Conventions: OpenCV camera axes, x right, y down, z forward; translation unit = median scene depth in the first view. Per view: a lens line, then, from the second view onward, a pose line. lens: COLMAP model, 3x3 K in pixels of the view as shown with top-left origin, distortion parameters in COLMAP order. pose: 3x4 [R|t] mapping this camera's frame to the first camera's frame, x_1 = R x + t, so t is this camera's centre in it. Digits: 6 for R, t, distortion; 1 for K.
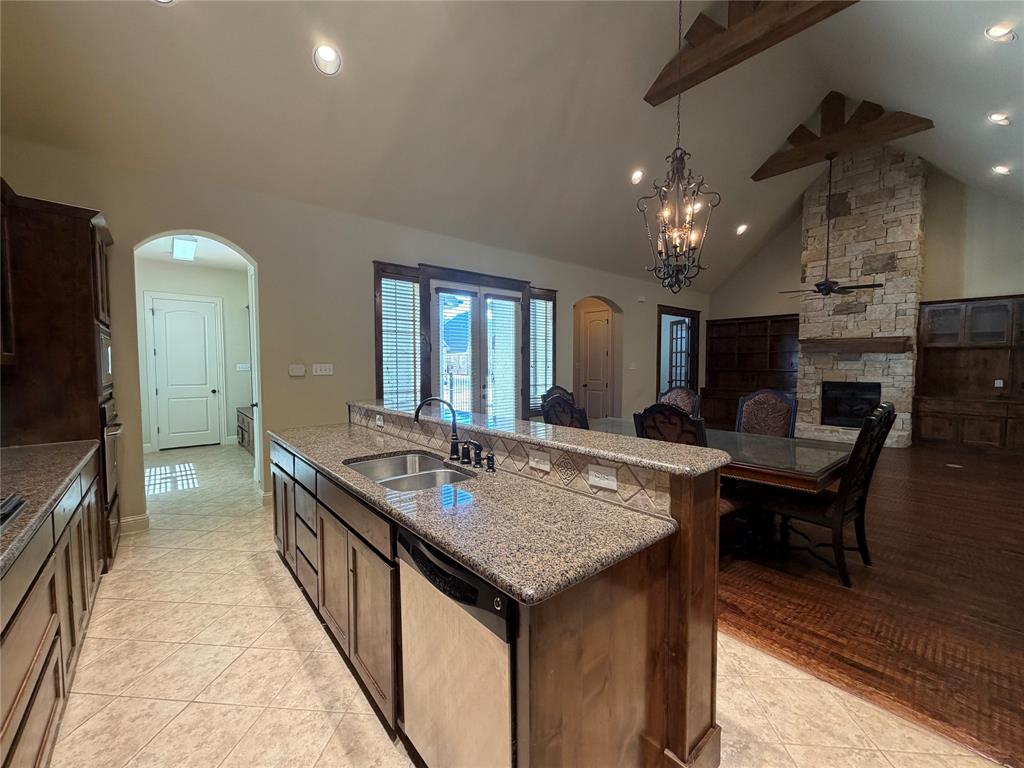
lens RADIAL K [[416.9, 0, 512.0], [0, 416.9, 384.0], [0, 0, 1]] dist [0.000693, -0.000109]
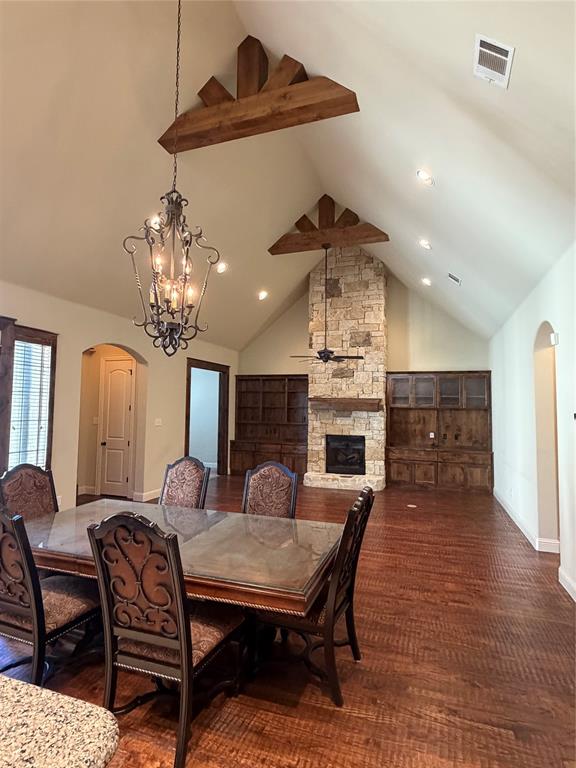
lens RADIAL K [[406.6, 0, 285.3], [0, 406.6, 382.6], [0, 0, 1]] dist [-0.001352, 0.000168]
pose [[0.863522, 0.042564, 0.502512, 0.090136], [0.011916, 0.994432, -0.104708, -0.037351], [-0.504171, 0.096406, 0.858206, 0.093607]]
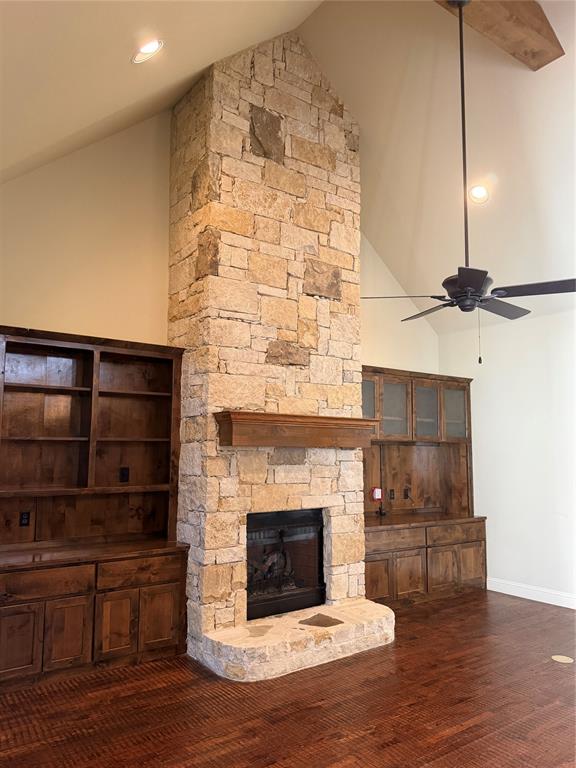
lens RADIAL K [[559.5, 0, 289.1], [0, 559.5, 386.9], [0, 0, 1]] dist [0.166156, -0.316681]
pose [[0.073121, 0.107866, 0.991473, 0.188366], [0.044125, 0.992811, -0.111266, -0.077809], [-0.996346, 0.051884, 0.067836, 1.035828]]
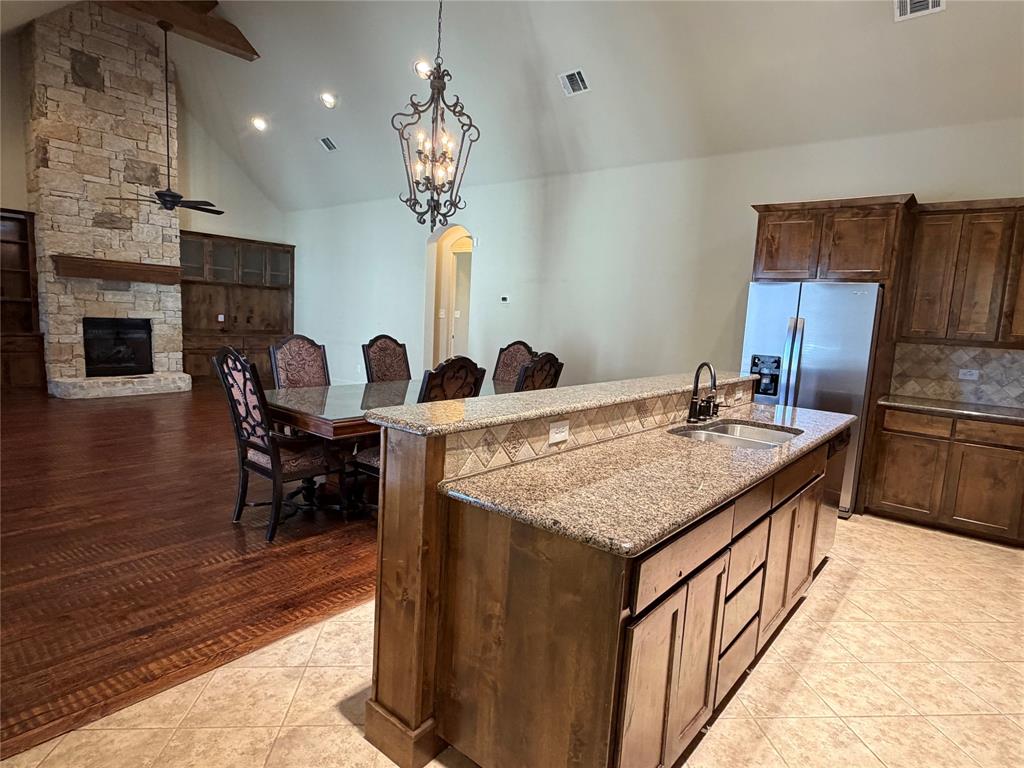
lens RADIAL K [[580.3, 0, 507.4], [0, 580.3, 388.1], [0, 0, 1]] dist [0.001961, -0.002429]
pose [[-0.173777, -0.133828, 0.975649, -0.430659], [-0.002315, 0.990776, 0.135491, -0.026037], [-0.984782, 0.021287, -0.172484, 0.515756]]
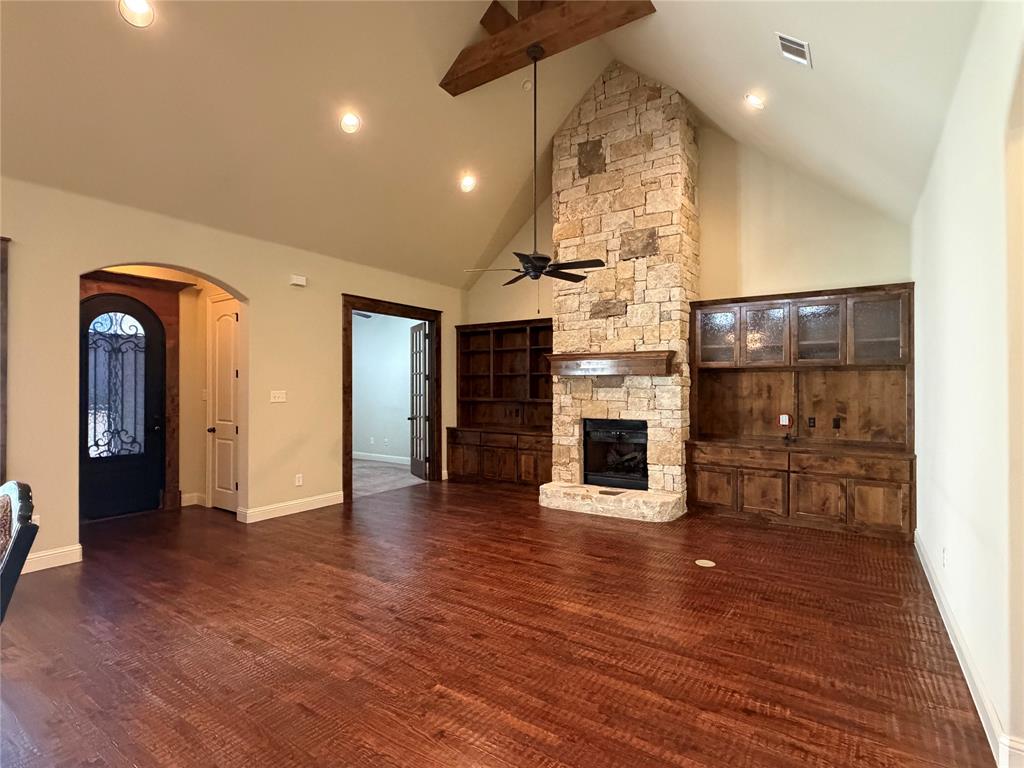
lens RADIAL K [[508.3, 0, 508.9], [0, 508.3, 385.7], [0, 0, 1]] dist [-0.000550, 0.000117]
pose [[0.963962, 0.001560, 0.266036, 0.475232], [0.013012, 0.998509, -0.053005, -0.018749], [-0.265723, 0.054556, 0.962505, 0.286702]]
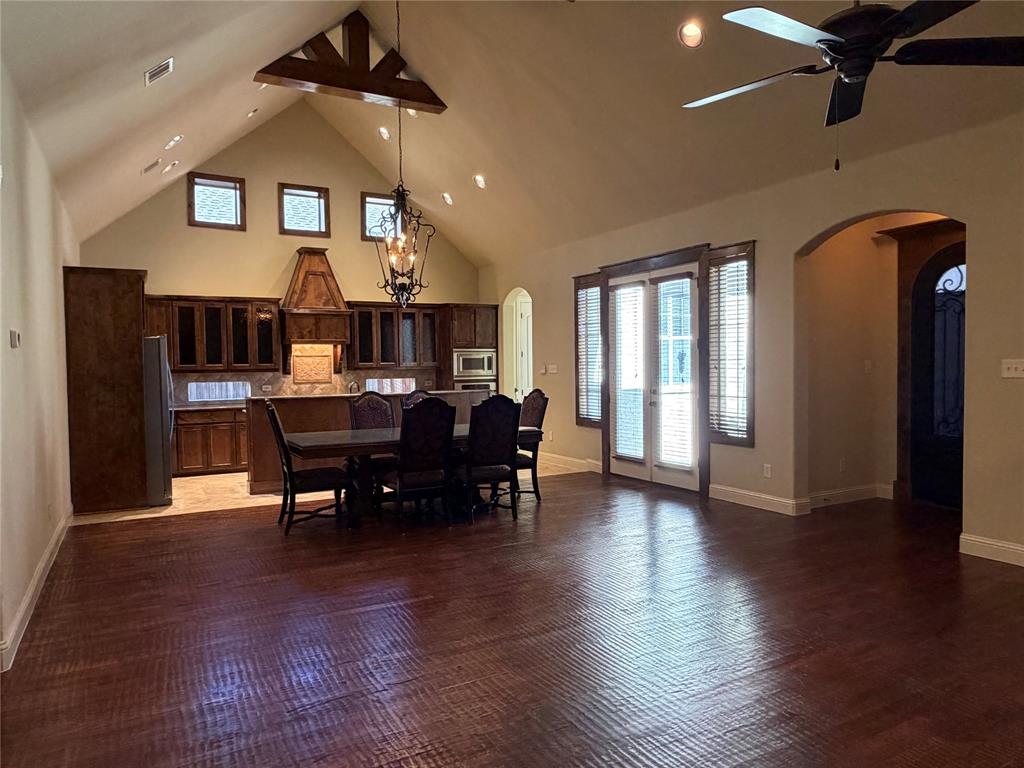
lens RADIAL K [[673.5, 0, 512.0], [0, 673.5, 384.0], [0, 0, 1]] dist [-0.035558, -0.000469]
pose [[-0.187544, 0.030379, -0.981786, 1.039669], [-0.037279, 0.998581, 0.038020, -0.039626], [0.981549, 0.043730, -0.186145, 0.788613]]
